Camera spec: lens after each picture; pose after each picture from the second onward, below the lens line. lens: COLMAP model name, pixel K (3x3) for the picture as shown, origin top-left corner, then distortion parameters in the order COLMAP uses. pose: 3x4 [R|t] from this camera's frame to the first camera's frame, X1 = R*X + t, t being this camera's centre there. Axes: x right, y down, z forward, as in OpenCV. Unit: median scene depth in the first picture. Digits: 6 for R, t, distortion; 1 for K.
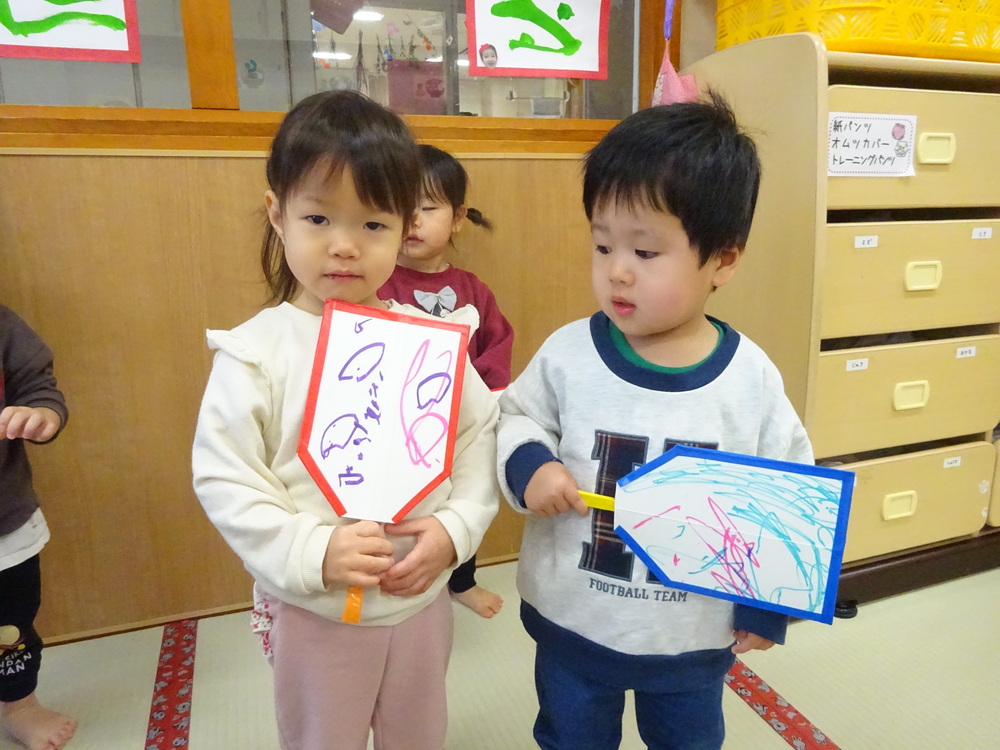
lens RADIAL K [[729.9, 0, 497.6], [0, 729.9, 369.8], [0, 0, 1]] dist [0.004259, -0.013129]
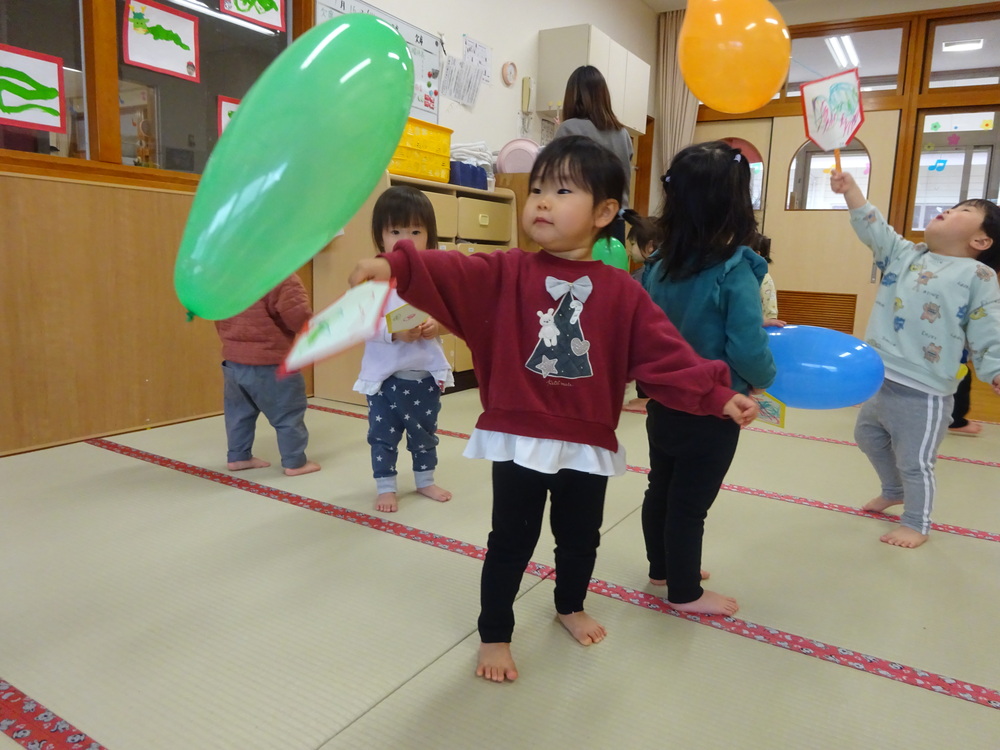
lens RADIAL K [[729.9, 0, 505.8], [0, 729.9, 370.9], [0, 0, 1]] dist [0.004259, -0.013129]
pose [[0.779250, -0.051525, 0.624592, -0.755968], [0.088700, 0.995650, -0.028529, 0.322165], [-0.620404, 0.077632, 0.780430, -1.057262]]
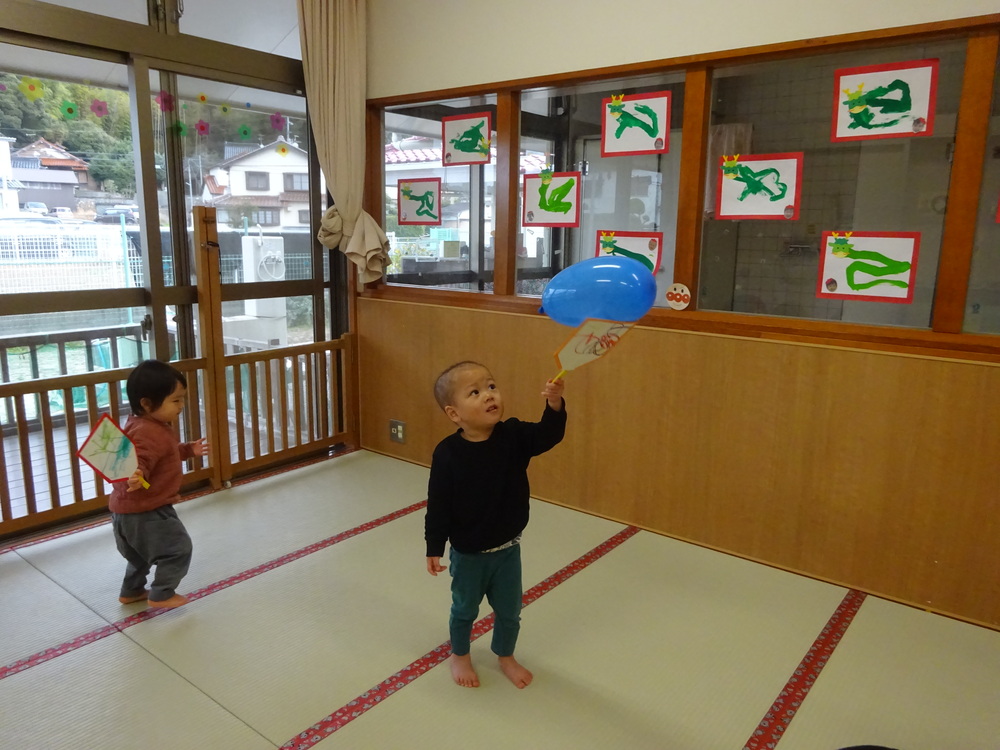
lens RADIAL K [[729.9, 0, 499.9], [0, 729.9, 377.1], [0, 0, 1]] dist [0.004259, -0.013129]
pose [[0.521109, 0.195341, -0.830835, 0.541504], [-0.211758, 0.972610, 0.095858, -0.174300], [0.826804, 0.125984, 0.548201, -0.865239]]
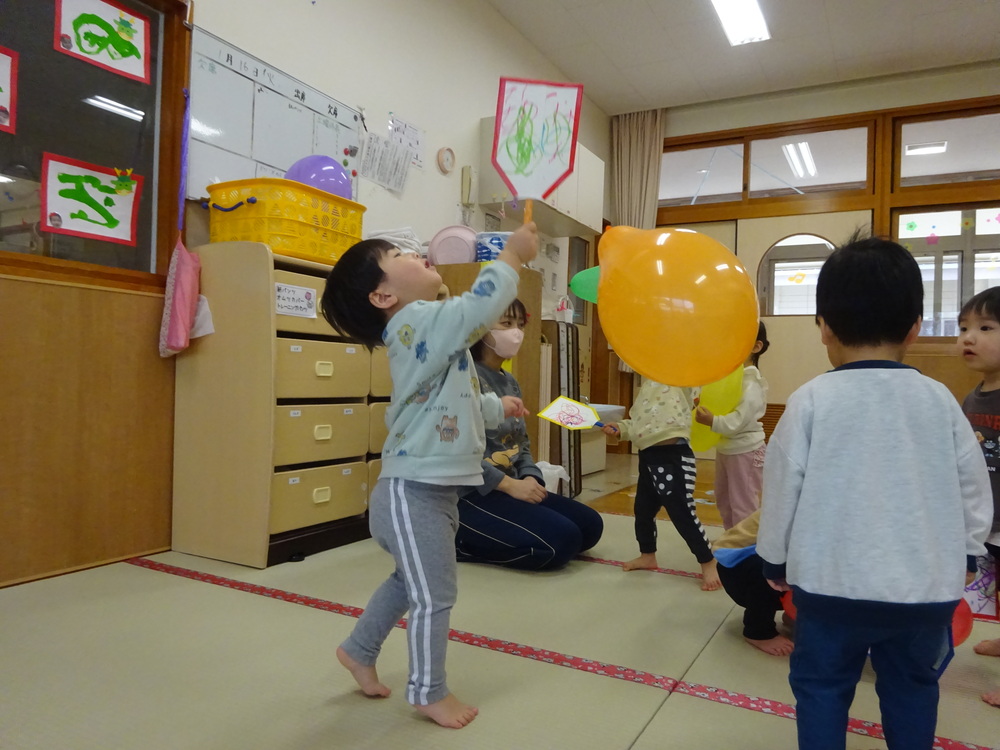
lens RADIAL K [[729.9, 0, 499.6], [0, 729.9, 374.3], [0, 0, 1]] dist [0.004259, -0.013129]
pose [[0.752139, 0.040444, 0.657762, -0.325007], [0.105617, 0.977815, -0.180894, 0.268569], [-0.650485, 0.205528, 0.731182, -0.678854]]
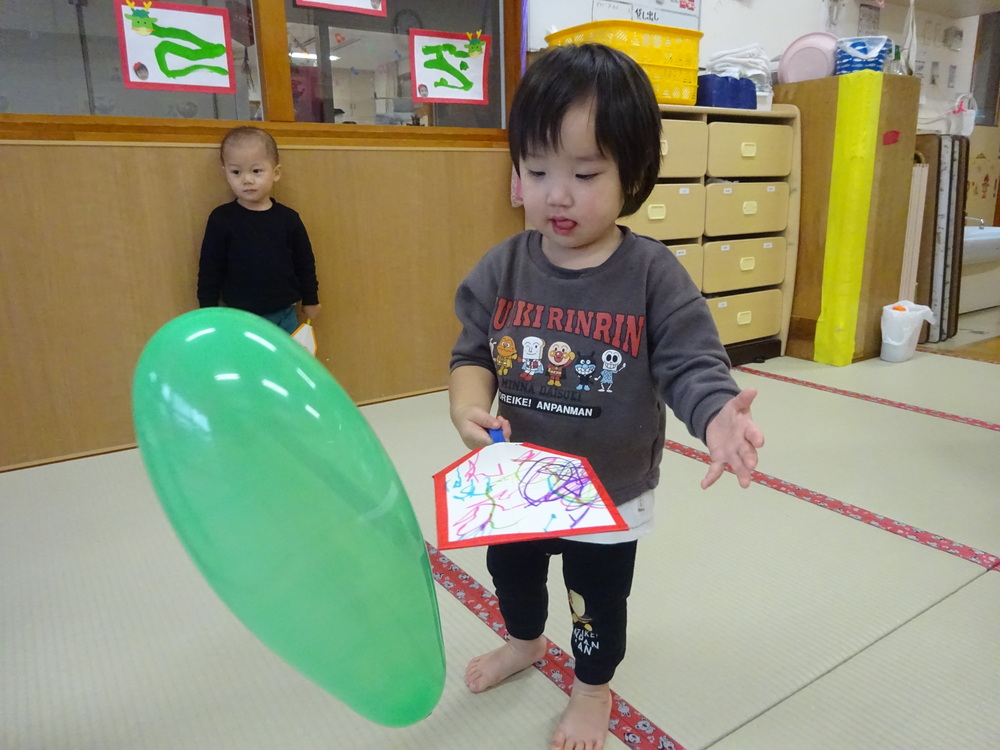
lens RADIAL K [[729.9, 0, 503.1], [0, 729.9, 371.7], [0, 0, 1]] dist [0.004259, -0.013129]
pose [[0.971774, -0.059257, 0.228350, -0.284807], [0.055334, 0.998190, 0.023552, 0.220049], [-0.229333, -0.010251, 0.973294, -0.793947]]
